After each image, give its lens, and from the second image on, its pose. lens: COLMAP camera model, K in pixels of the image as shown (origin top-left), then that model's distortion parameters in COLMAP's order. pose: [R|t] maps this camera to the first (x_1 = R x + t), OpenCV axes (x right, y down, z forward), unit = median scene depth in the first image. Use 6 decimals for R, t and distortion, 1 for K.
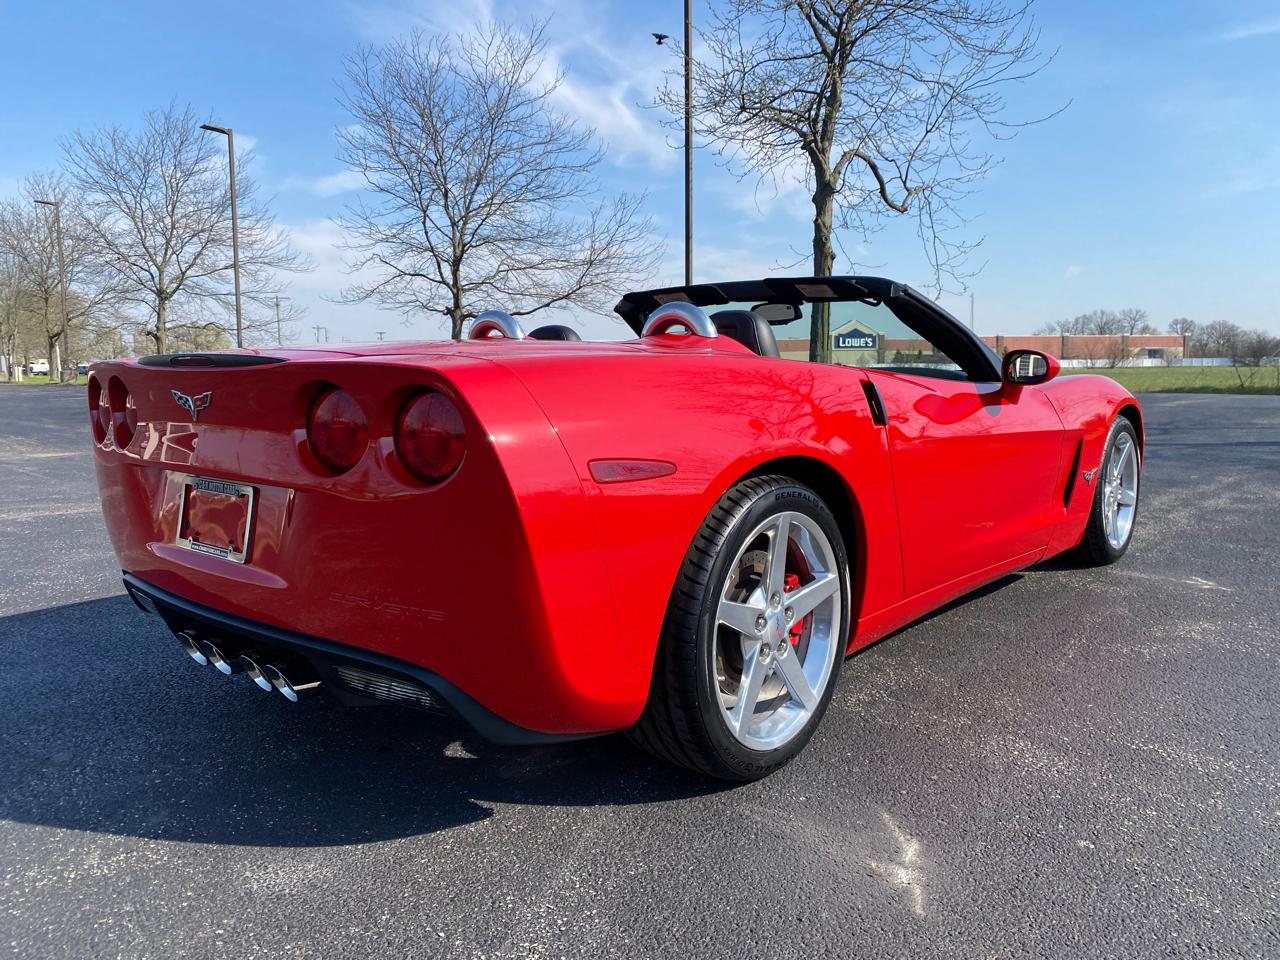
lens RADIAL K [[977.9, 0, 638.2], [0, 977.9, 479.9], [0, 0, 1]] dist [0.015158, -0.009512]
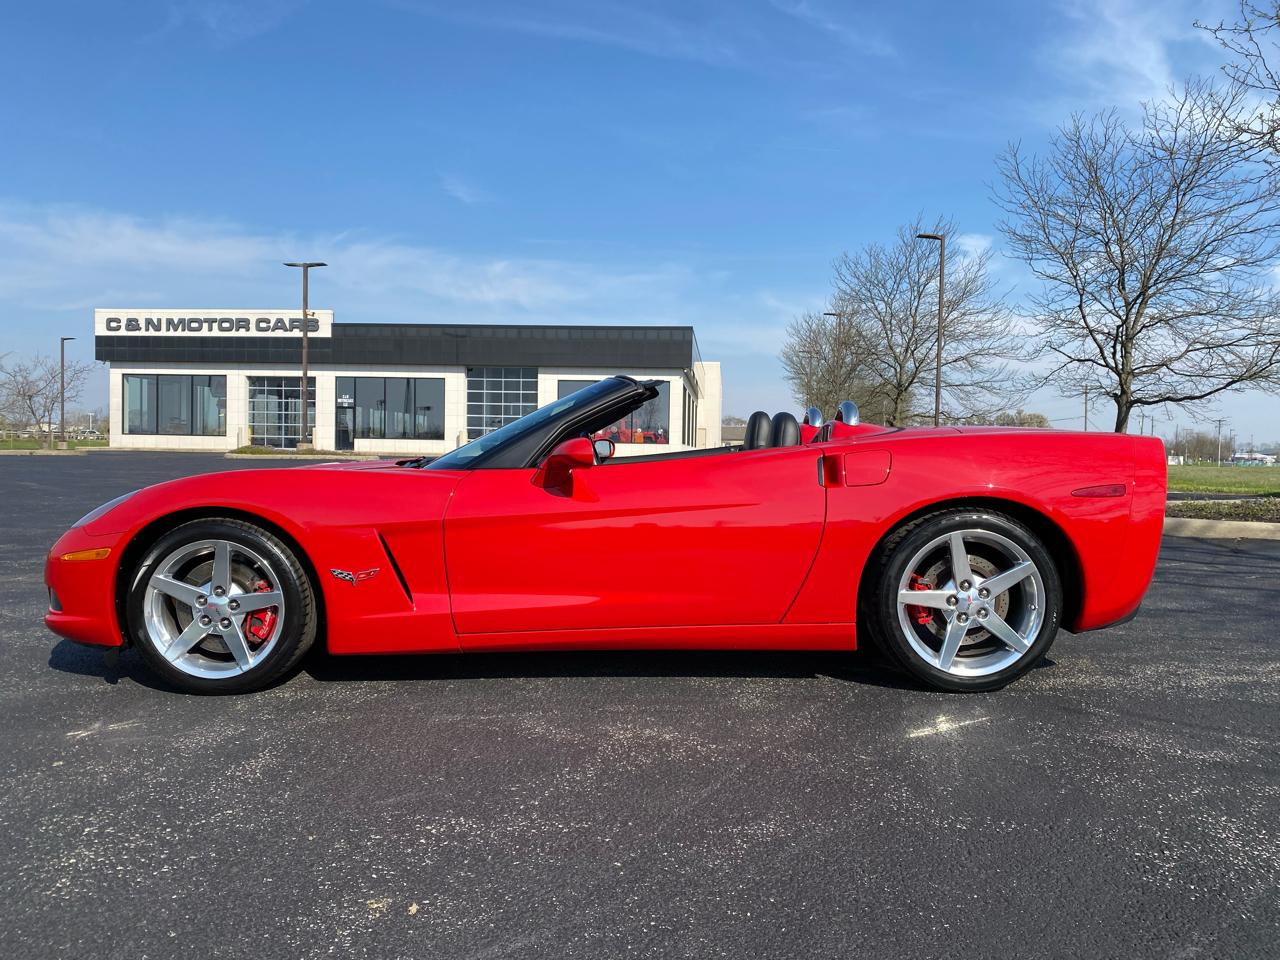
lens RADIAL K [[977.9, 0, 627.1], [0, 977.9, 481.5], [0, 0, 1]] dist [0.015158, -0.009512]
pose [[0.684372, 0.042639, -0.727885, 1.277940], [-0.106215, 0.993470, -0.041669, -0.048520], [0.721355, 0.105829, 0.684432, 0.341601]]
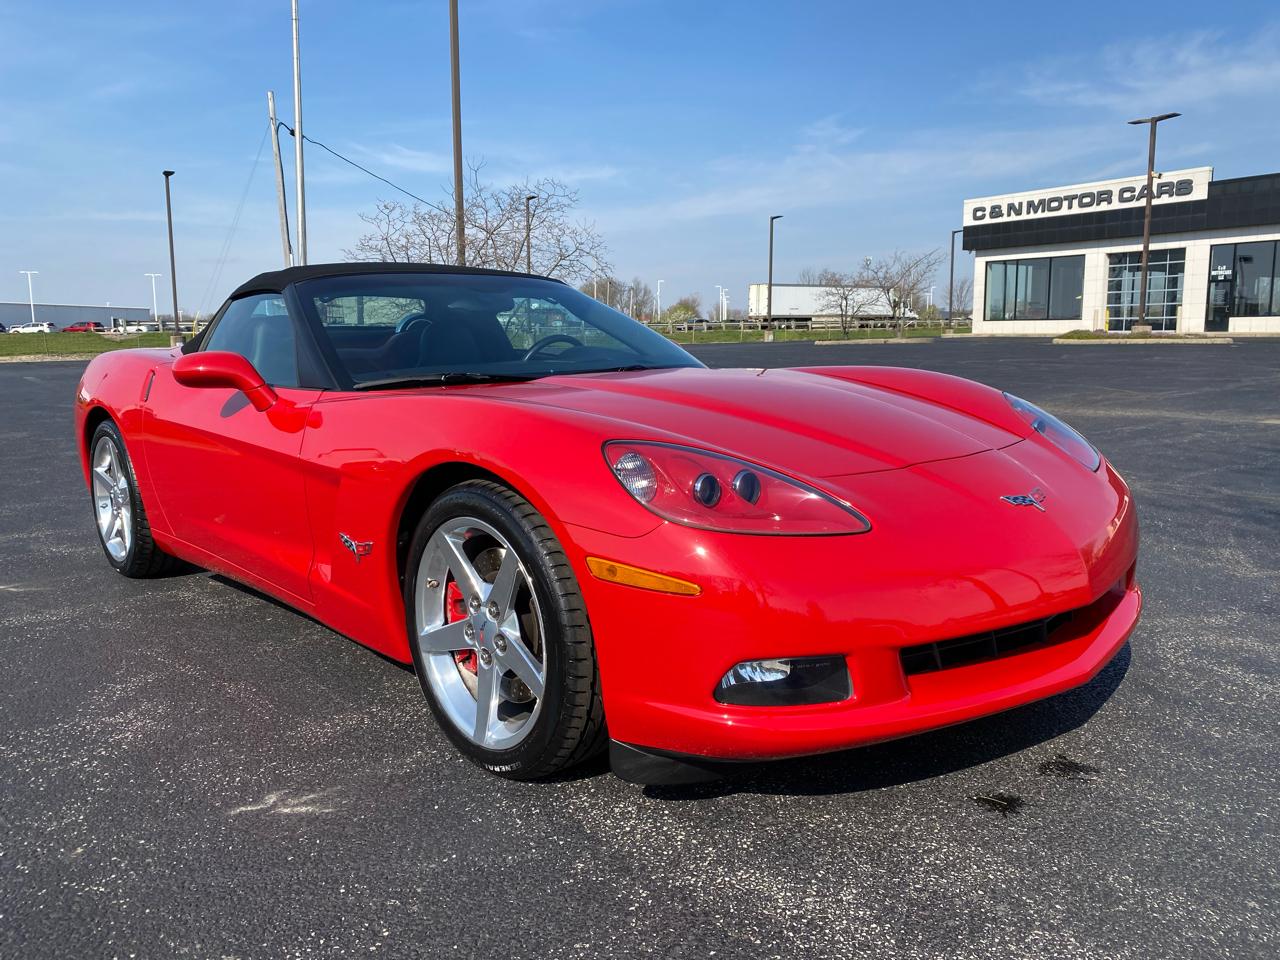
lens RADIAL K [[977.9, 0, 625.0], [0, 977.9, 461.0], [0, 0, 1]] dist [0.015158, -0.009512]
pose [[-0.133022, 0.140079, -0.981164, 1.288400], [-0.102739, 0.982680, 0.154224, -0.213898], [0.985774, 0.121319, -0.116327, 1.502681]]
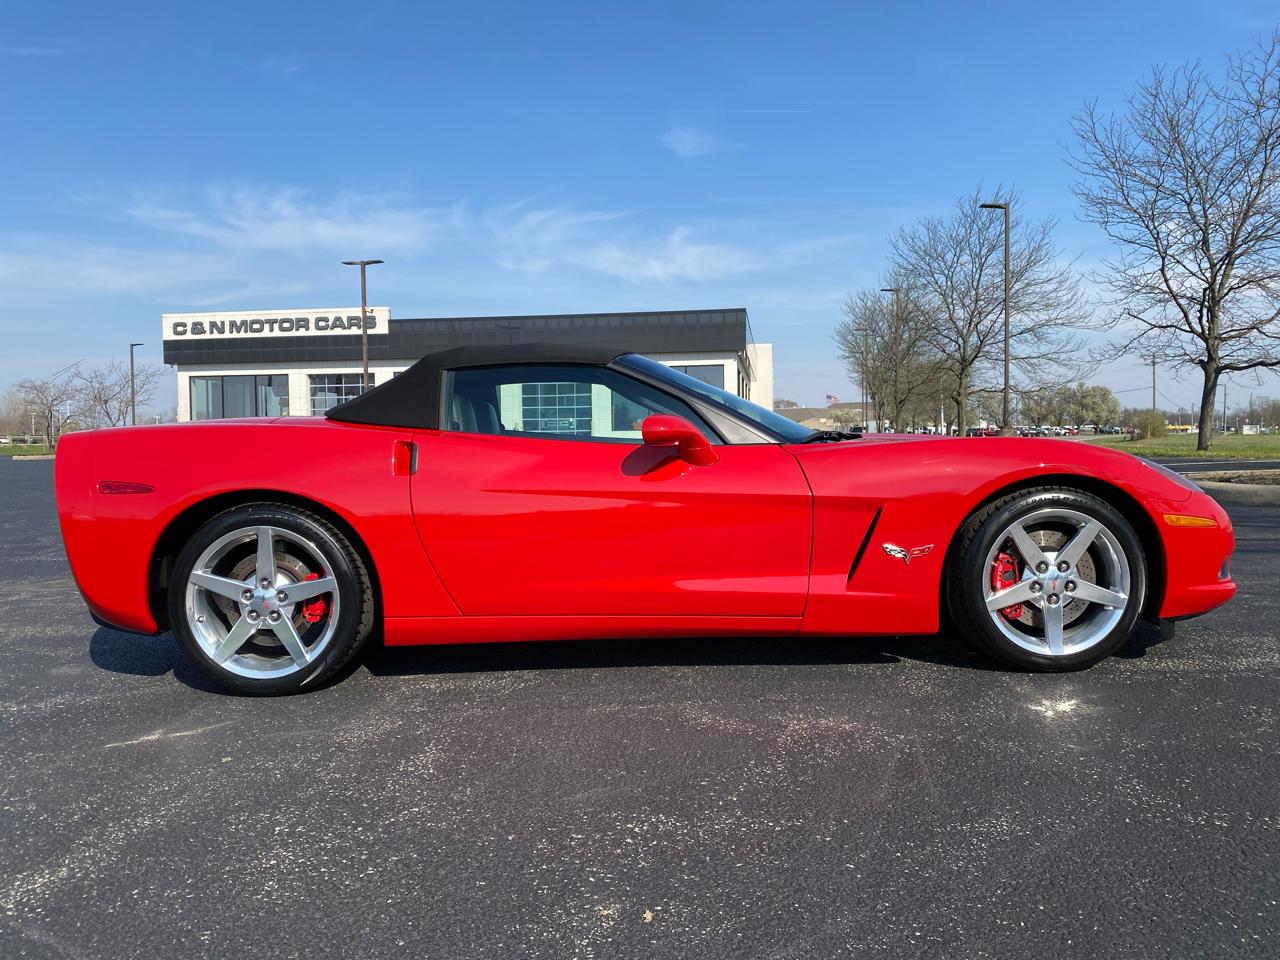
lens RADIAL K [[977.9, 0, 611.5], [0, 977.9, 469.0], [0, 0, 1]] dist [0.015158, -0.009512]
pose [[0.635363, 0.024390, -0.771829, 1.170722], [-0.080894, 0.996104, -0.035114, -0.030971], [0.767965, 0.084747, 0.634860, 0.293823]]
